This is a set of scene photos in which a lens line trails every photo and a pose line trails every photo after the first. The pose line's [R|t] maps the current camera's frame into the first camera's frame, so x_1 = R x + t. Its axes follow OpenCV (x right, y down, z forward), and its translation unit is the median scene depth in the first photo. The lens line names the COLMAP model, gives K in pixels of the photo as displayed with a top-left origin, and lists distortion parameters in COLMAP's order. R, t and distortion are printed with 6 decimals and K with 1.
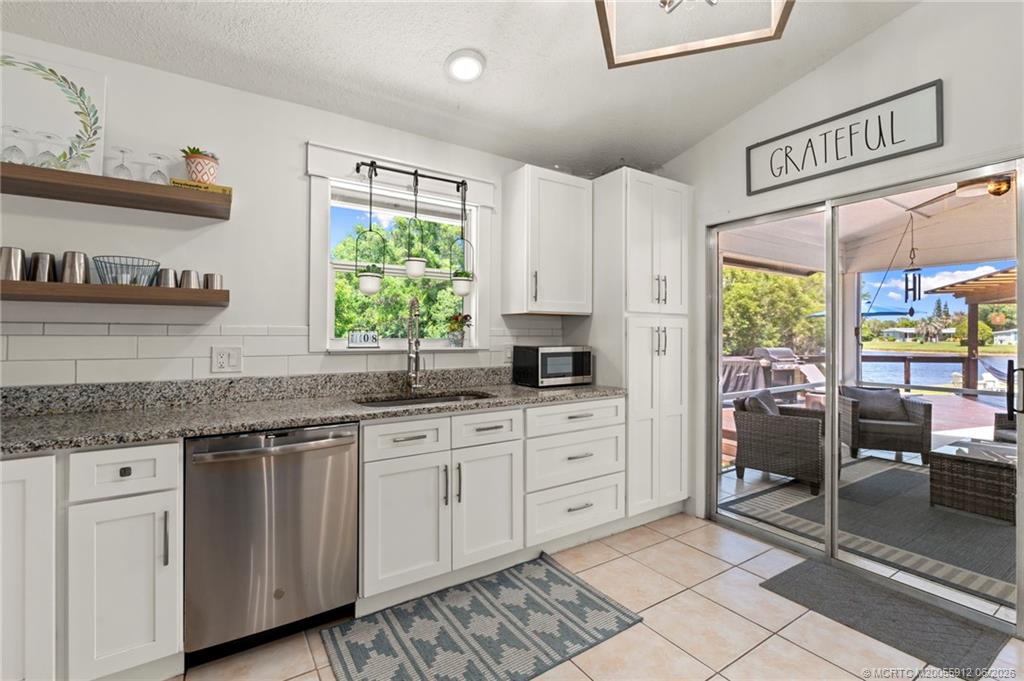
lens RADIAL K [[458.8, 0, 512.0], [0, 458.8, 340.5], [0, 0, 1]] dist [-0.000739, -0.000192]
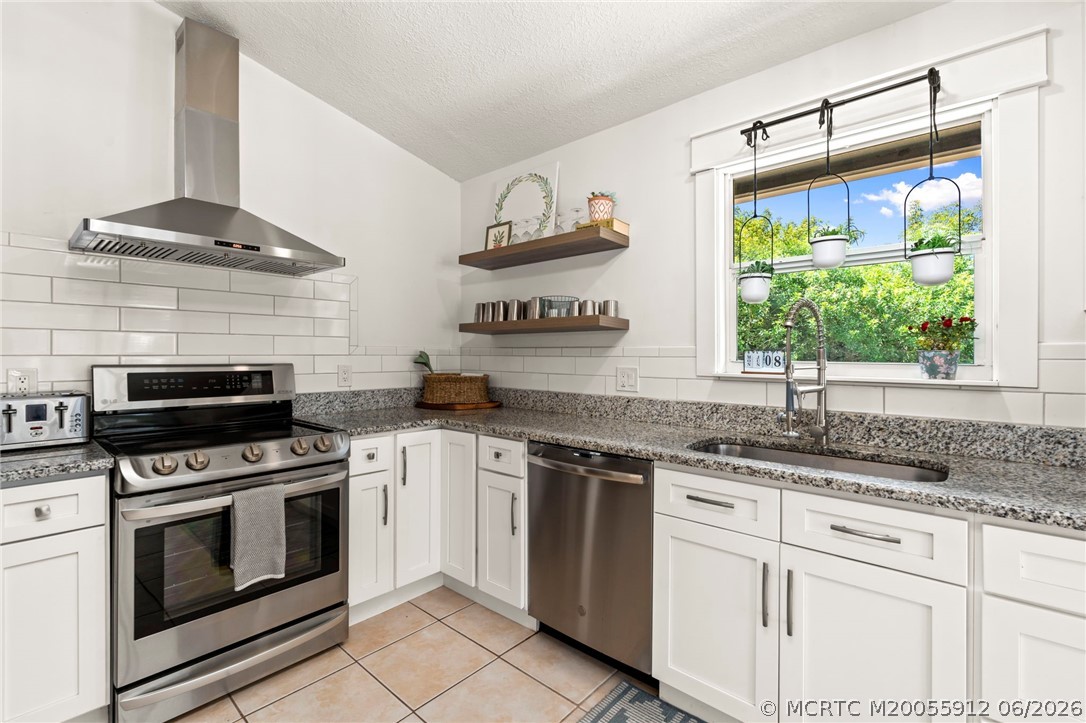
lens RADIAL K [[486.5, 0, 543.0], [0, 486.5, 361.5], [0, 0, 1]] dist [-0.000739, -0.000192]
pose [[0.256196, 0.011731, -0.966554, 0.435446], [-0.014238, 0.999864, 0.008361, -0.006442], [0.966520, 0.011620, 0.256328, 0.547911]]
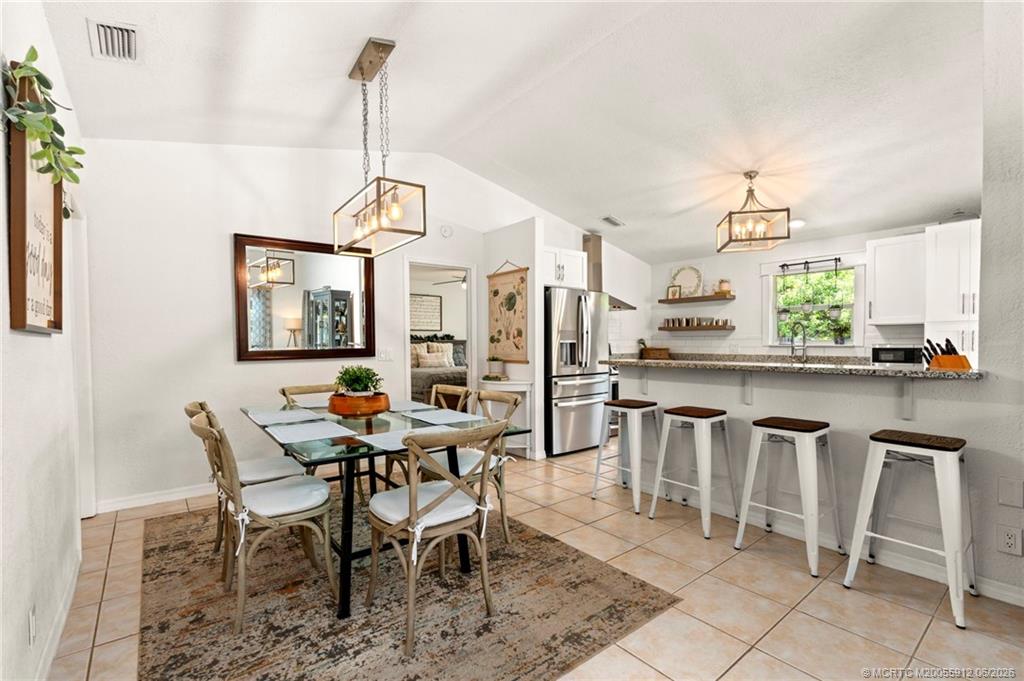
lens RADIAL K [[457.1, 0, 512.0], [0, 457.1, 357.2], [0, 0, 1]] dist [-0.000691, -0.000119]
pose [[0.097003, 0.032526, -0.994752, 2.199021], [-0.006182, 0.999466, 0.032077, 0.018179], [0.995265, 0.003038, 0.097153, -0.698498]]
